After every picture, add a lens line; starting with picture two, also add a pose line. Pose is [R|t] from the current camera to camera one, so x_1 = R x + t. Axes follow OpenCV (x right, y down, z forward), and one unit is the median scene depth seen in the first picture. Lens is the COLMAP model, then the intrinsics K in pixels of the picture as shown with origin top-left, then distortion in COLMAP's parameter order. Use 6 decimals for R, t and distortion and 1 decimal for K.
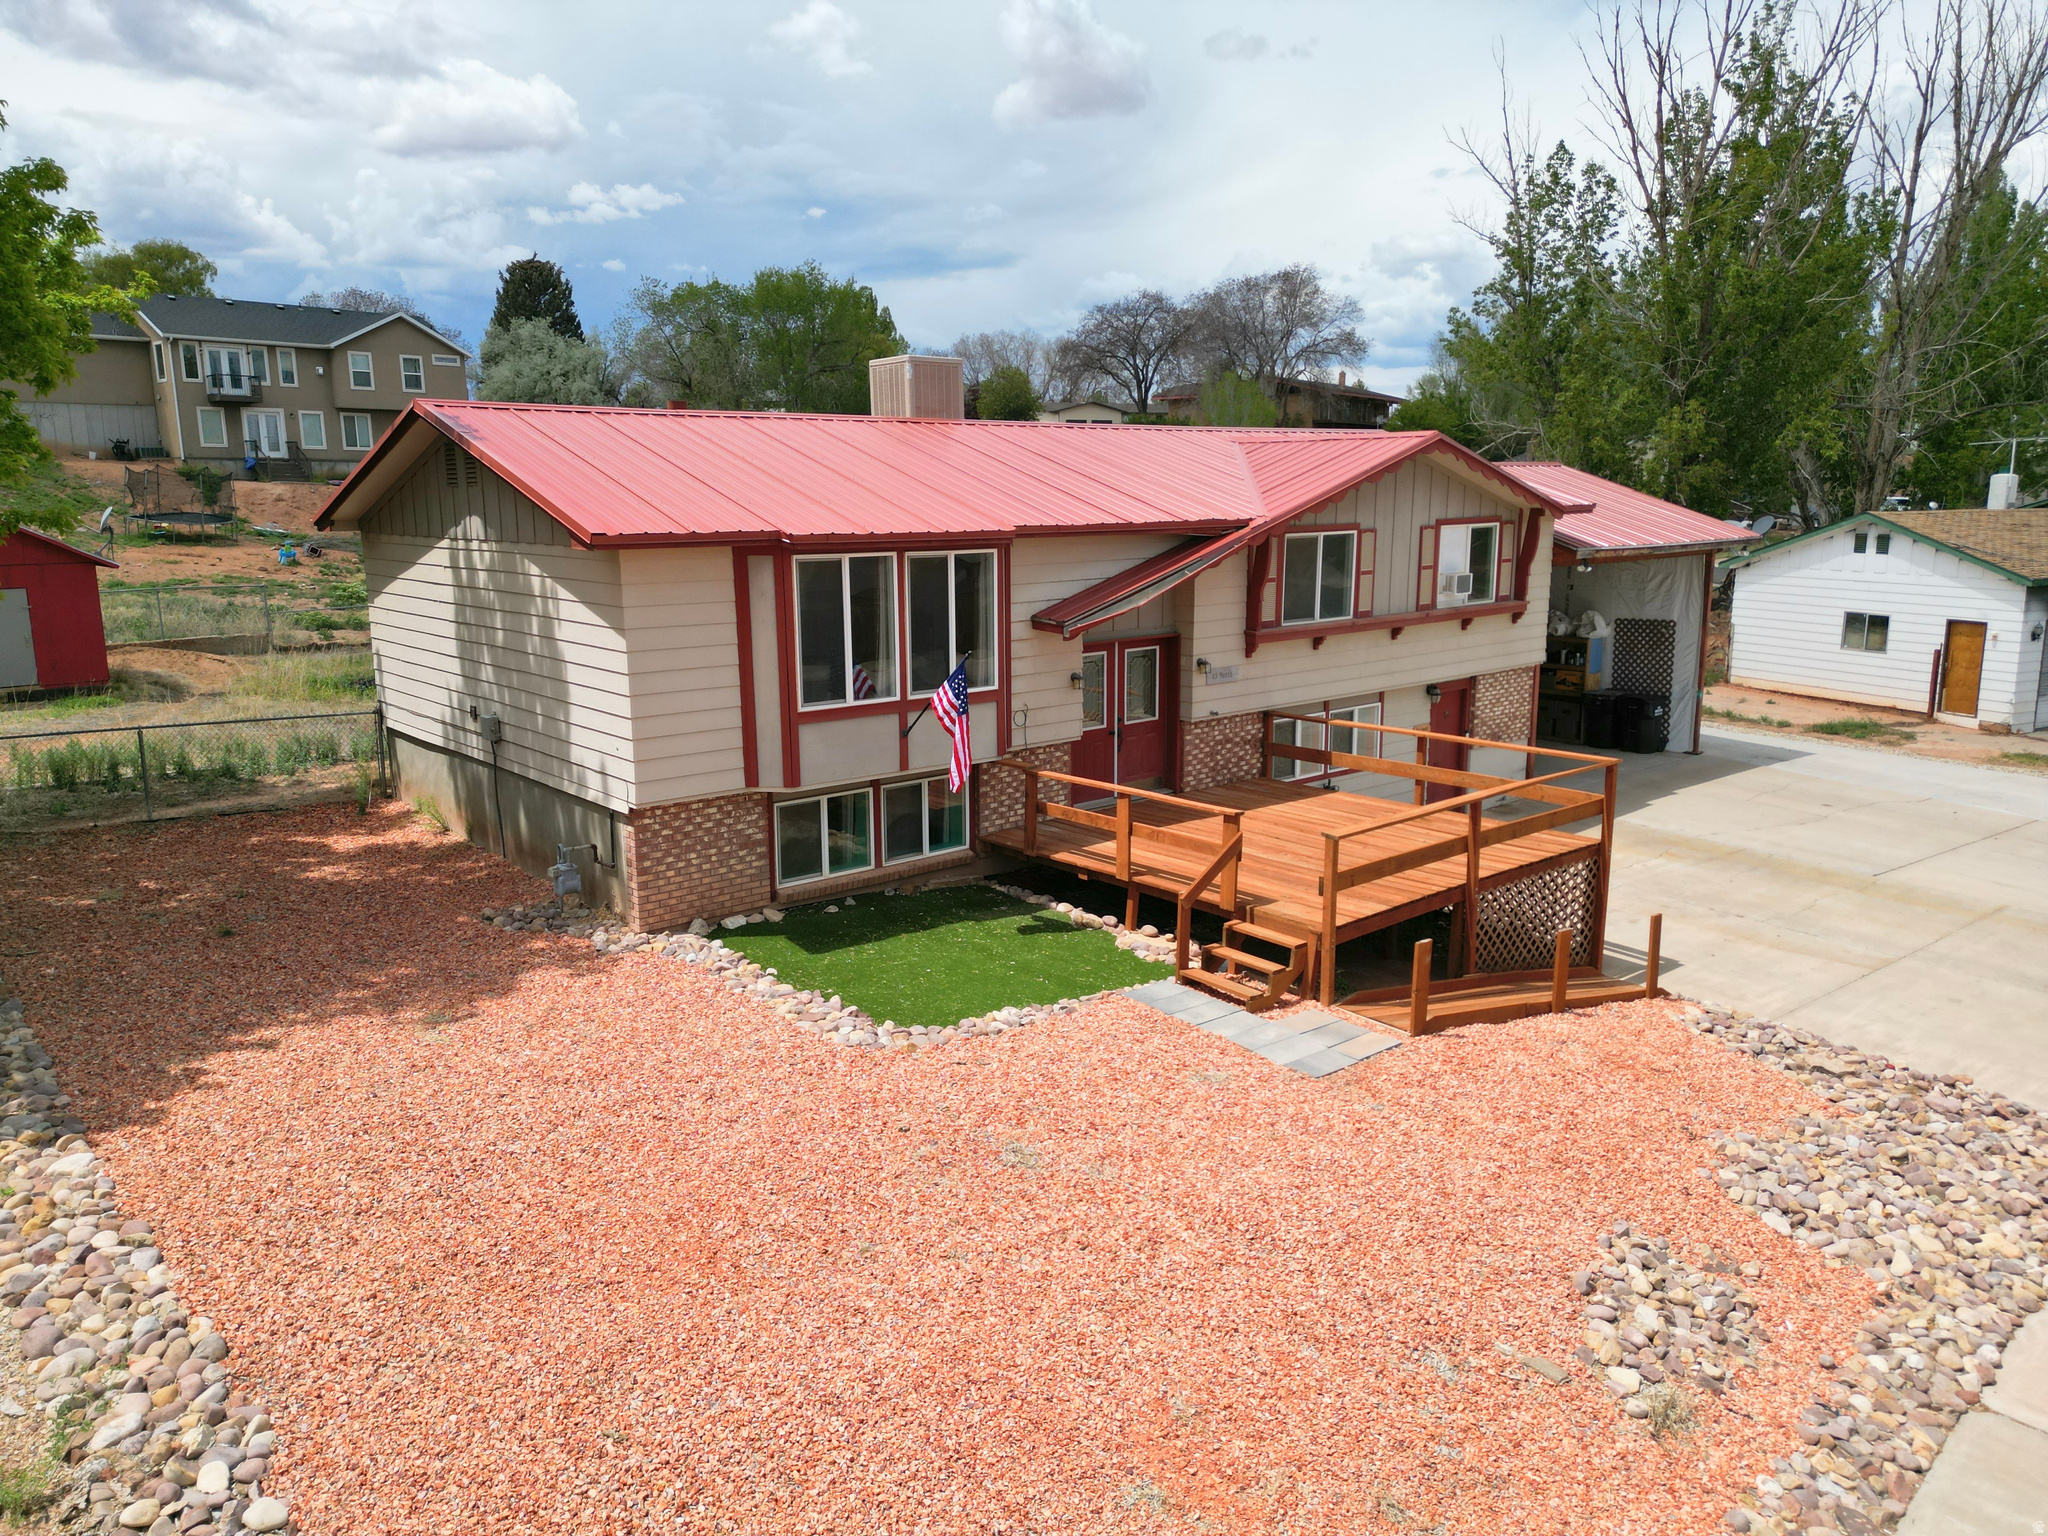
lens RADIAL K [[1435.0, 0, 1026.8], [0, 1435.0, 765.6], [0, 0, 1]] dist [0.078460, -0.074464]
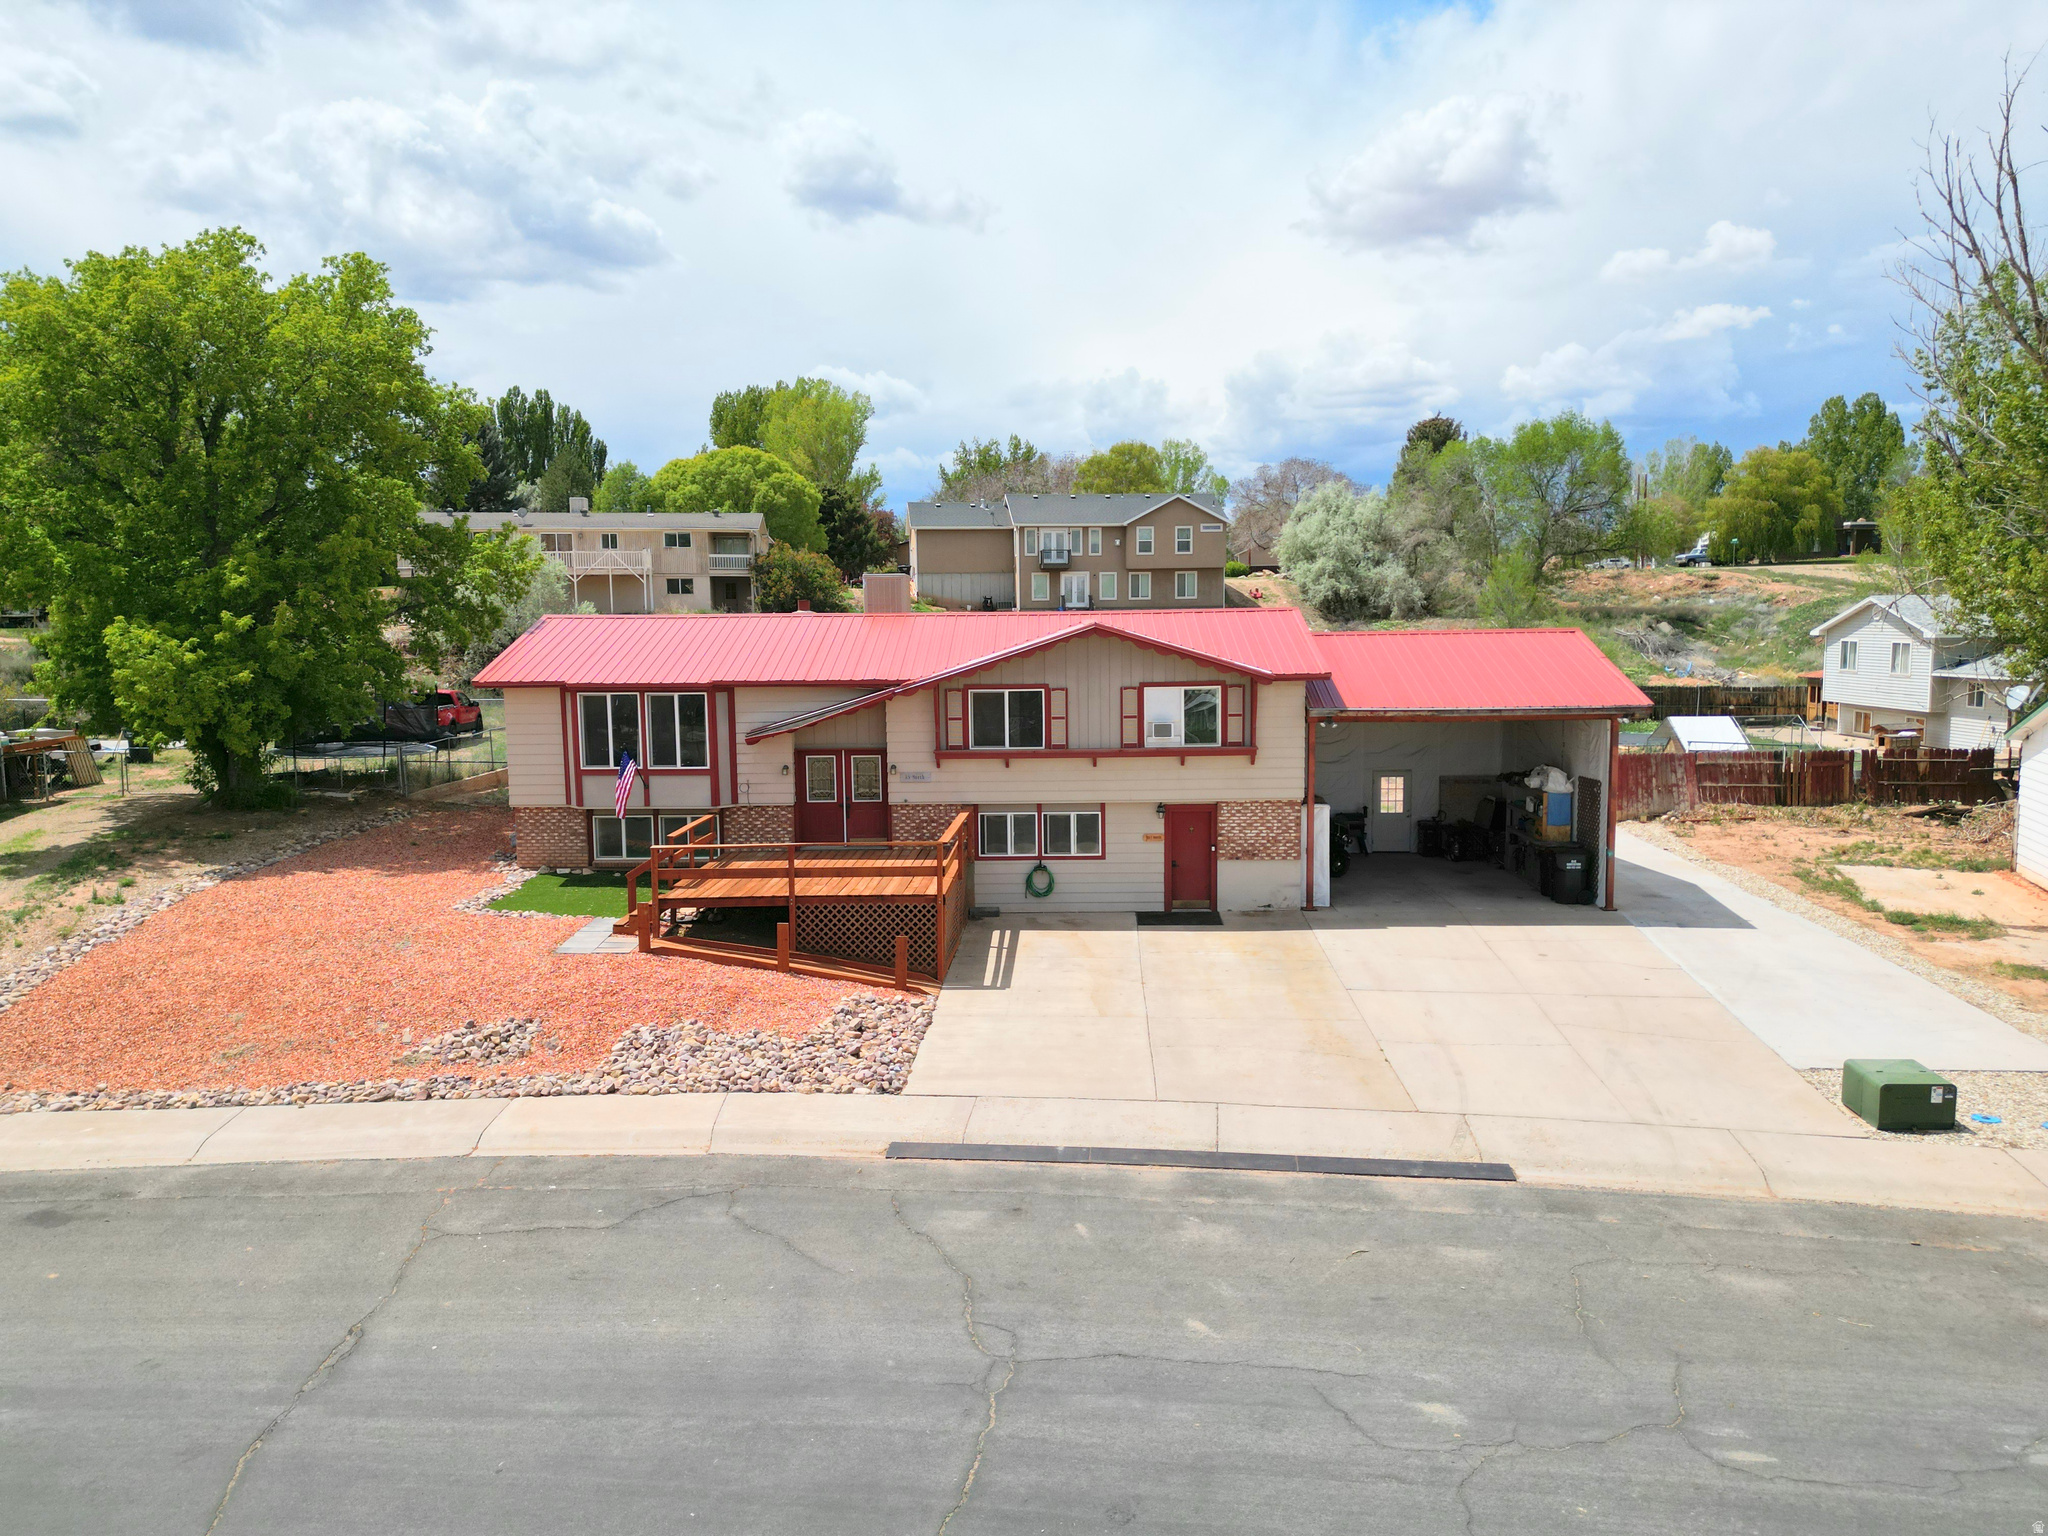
lens RADIAL K [[1435.0, 0, 1025.4], [0, 1435.0, 760.4], [0, 0, 1]] dist [0.078460, -0.074464]
pose [[0.744247, 0.065893, -0.664647, 1.256497], [-0.121513, 0.991872, -0.037732, -0.036888], [0.656759, 0.108845, 0.746204, -0.083866]]
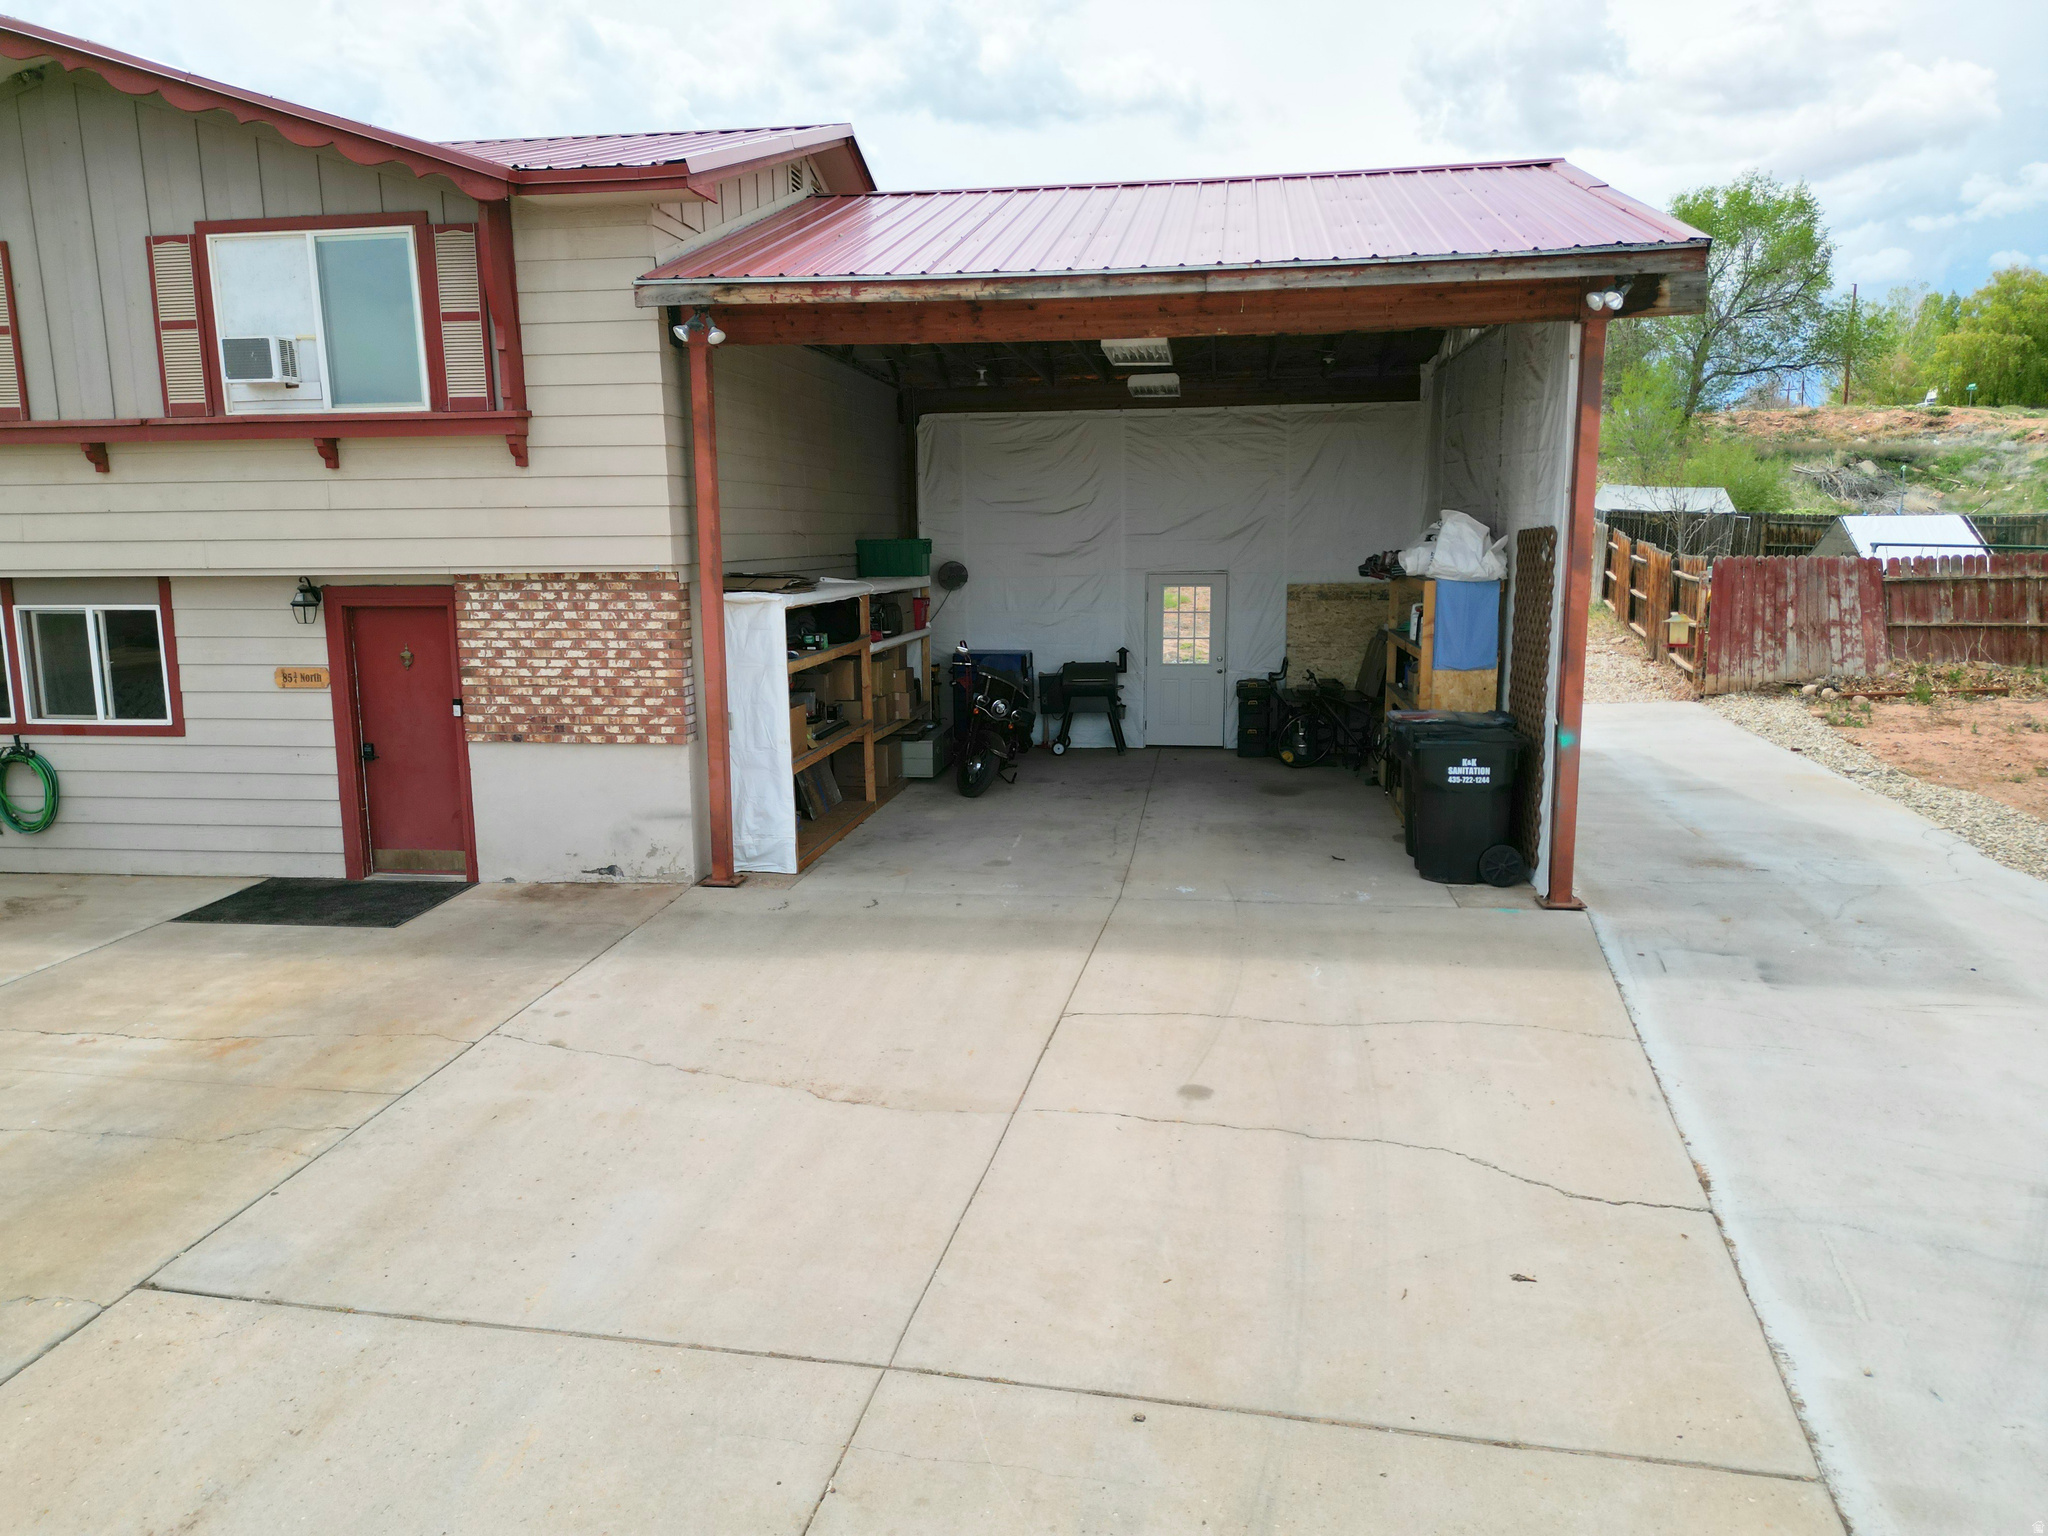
lens RADIAL K [[1435.0, 0, 1028.9], [0, 1435.0, 769.4], [0, 0, 1]] dist [0.078460, -0.074464]
pose [[0.665884, 0.122614, -0.735911, 0.949954], [-0.137521, 0.989672, 0.040460, -0.056714], [0.733271, 0.074262, 0.675868, 1.009243]]
